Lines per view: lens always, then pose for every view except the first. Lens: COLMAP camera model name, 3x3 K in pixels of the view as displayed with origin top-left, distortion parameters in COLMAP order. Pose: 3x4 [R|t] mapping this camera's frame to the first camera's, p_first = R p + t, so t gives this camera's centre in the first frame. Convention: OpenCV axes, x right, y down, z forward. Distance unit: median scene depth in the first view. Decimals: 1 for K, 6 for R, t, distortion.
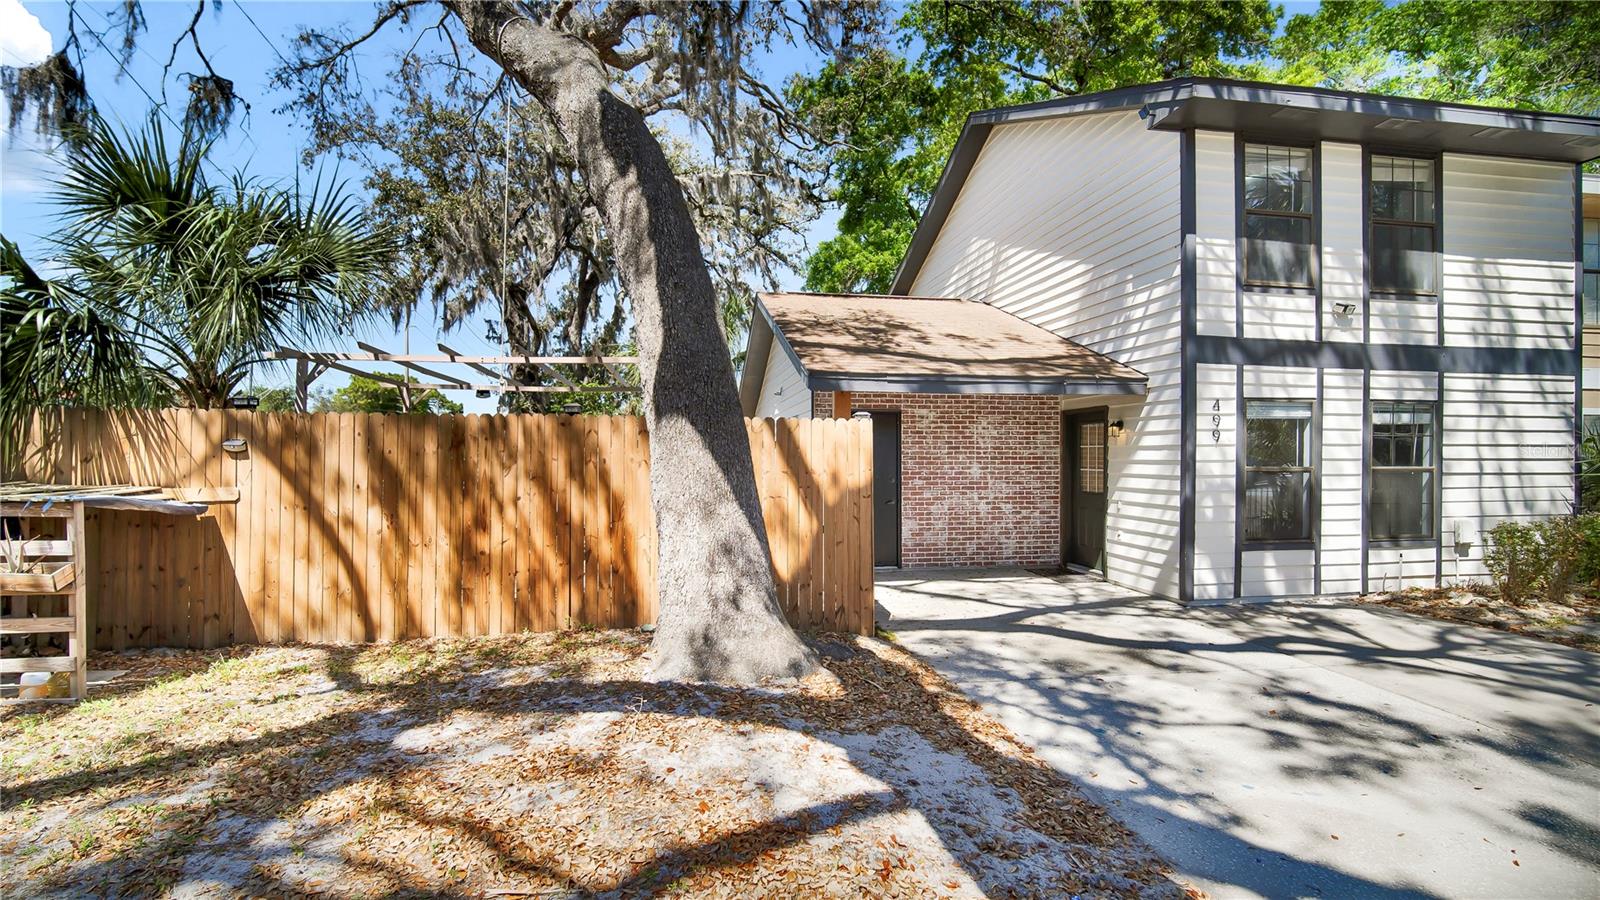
lens RADIAL K [[716.7, 0, 800.0], [0, 716.7, 450.0], [0, 0, 1]] dist [-0.000542, 0.000278]
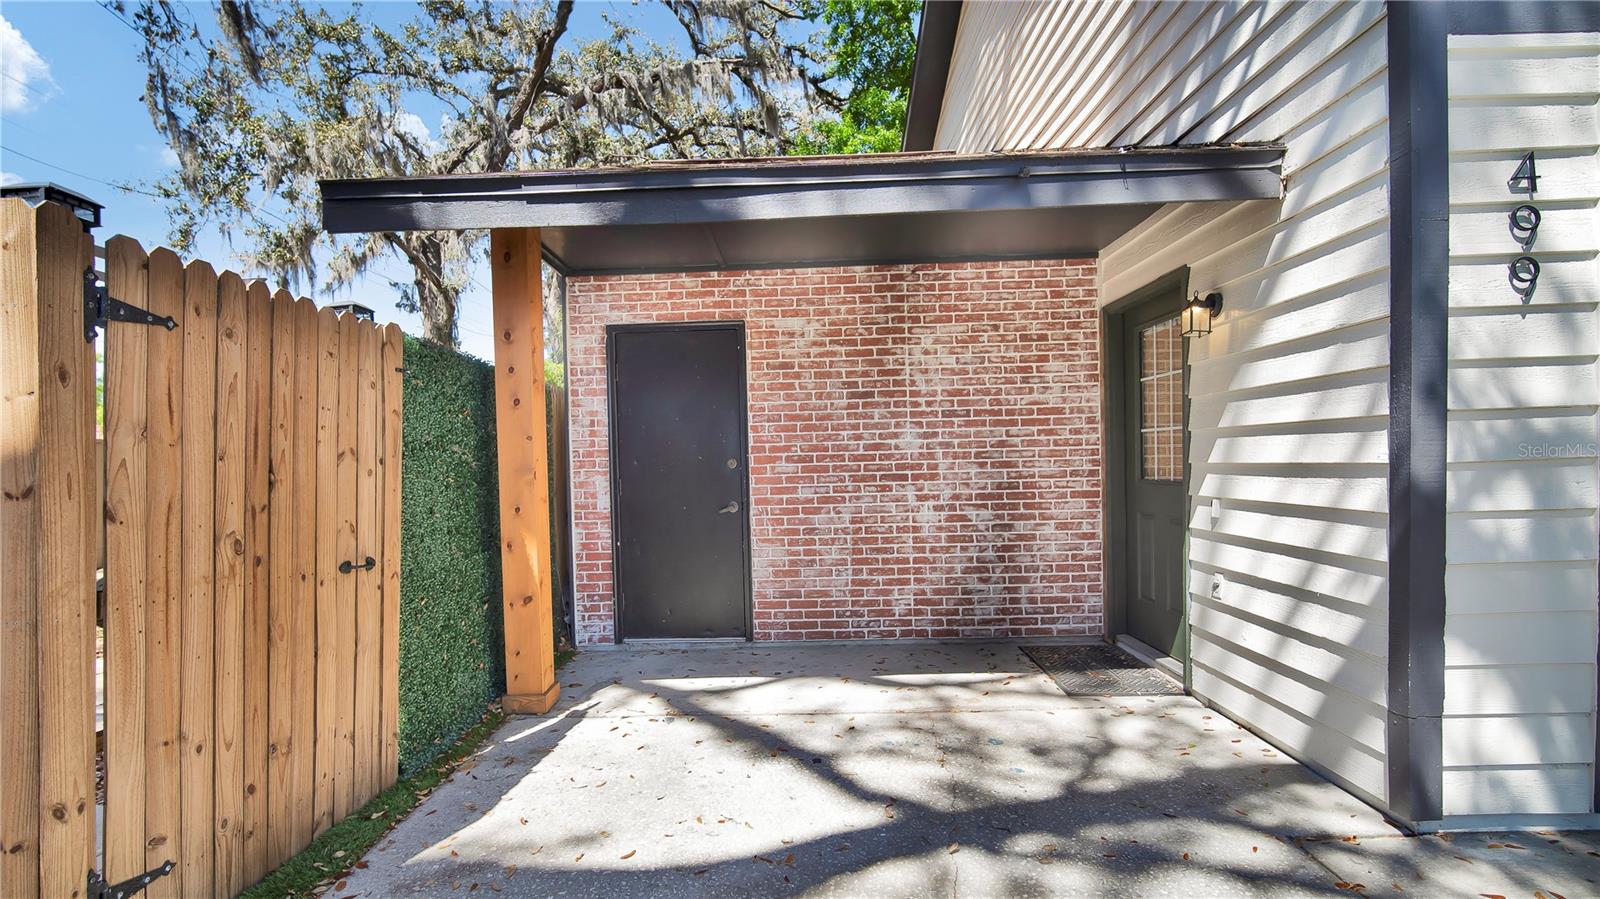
lens RADIAL K [[732.6, 0, 803.1], [0, 732.6, 472.6], [0, 0, 1]] dist [-0.000018, 0.000584]
pose [[0.980843, -0.022314, -0.193518, 0.275909], [0.027104, 0.999387, 0.022138, 0.038107], [0.192906, -0.026959, 0.980847, 0.514046]]
